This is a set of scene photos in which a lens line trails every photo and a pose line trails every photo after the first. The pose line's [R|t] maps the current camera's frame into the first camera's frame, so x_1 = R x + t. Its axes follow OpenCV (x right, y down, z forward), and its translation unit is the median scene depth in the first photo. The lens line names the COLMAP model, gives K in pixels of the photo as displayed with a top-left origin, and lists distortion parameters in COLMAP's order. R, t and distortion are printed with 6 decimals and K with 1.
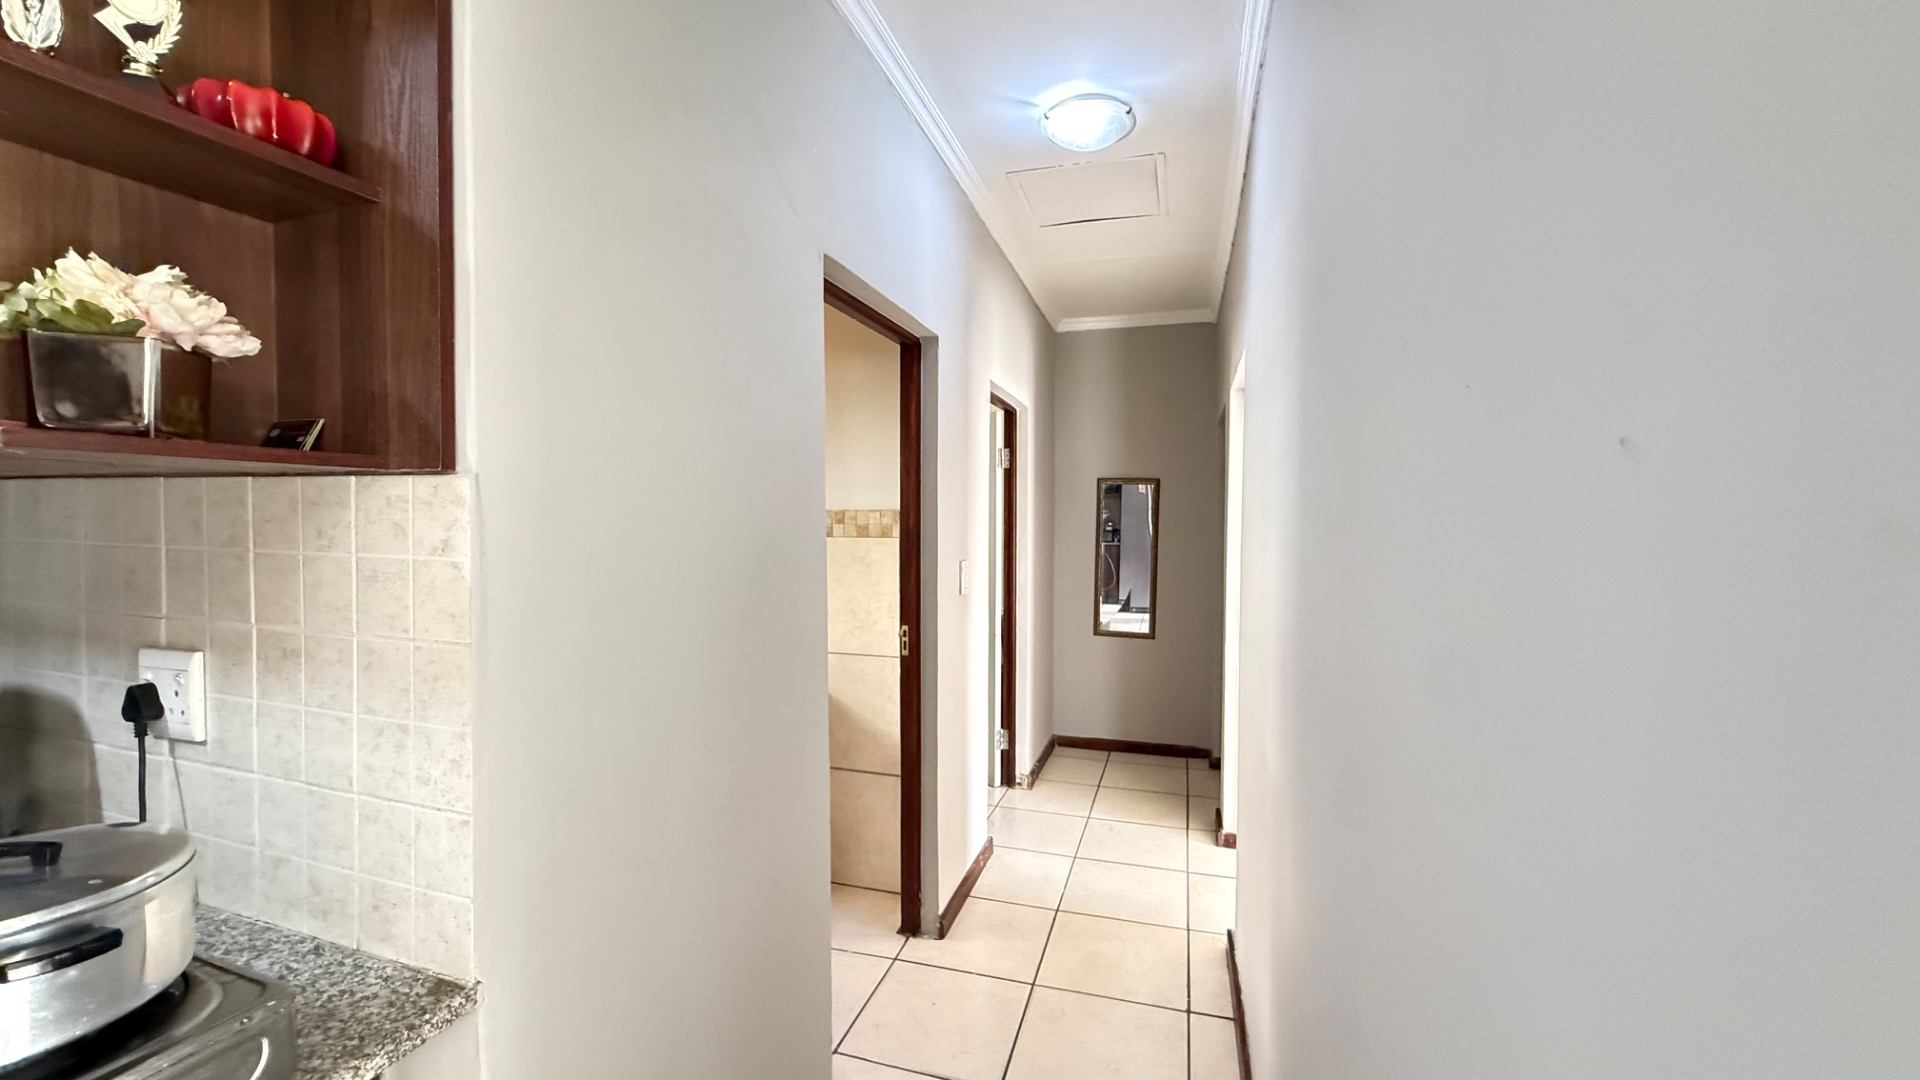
lens RADIAL K [[761.0, 0, 955.7], [0, 761.0, 539.1], [0, 0, 1]] dist [-0.000013, 0.000138]
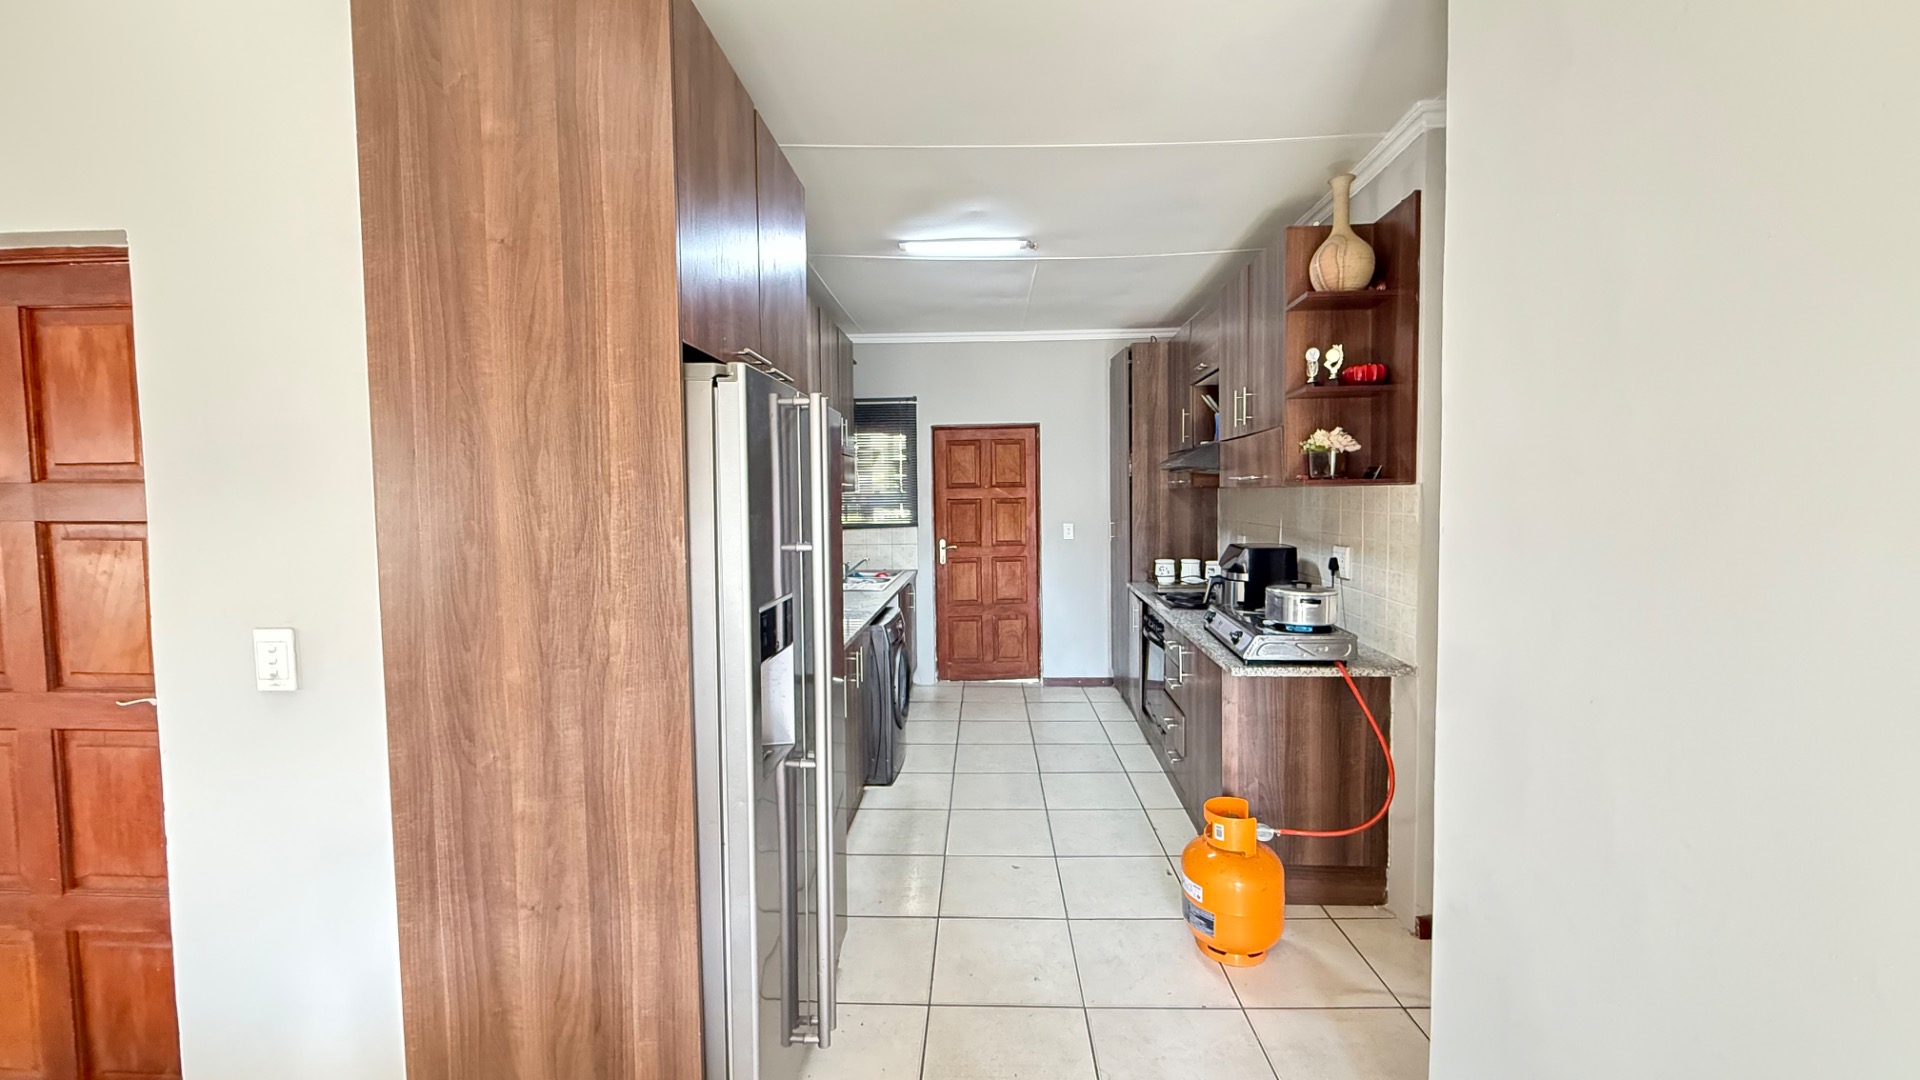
lens RADIAL K [[761.0, 0, 955.7], [0, 761.0, 539.1], [0, 0, 1]] dist [-0.000013, 0.000138]
pose [[0.256328, 0.043386, -0.965616, 1.619154], [-0.004260, 0.999033, 0.043756, -0.000128], [0.966581, -0.007102, 0.256264, -1.350800]]
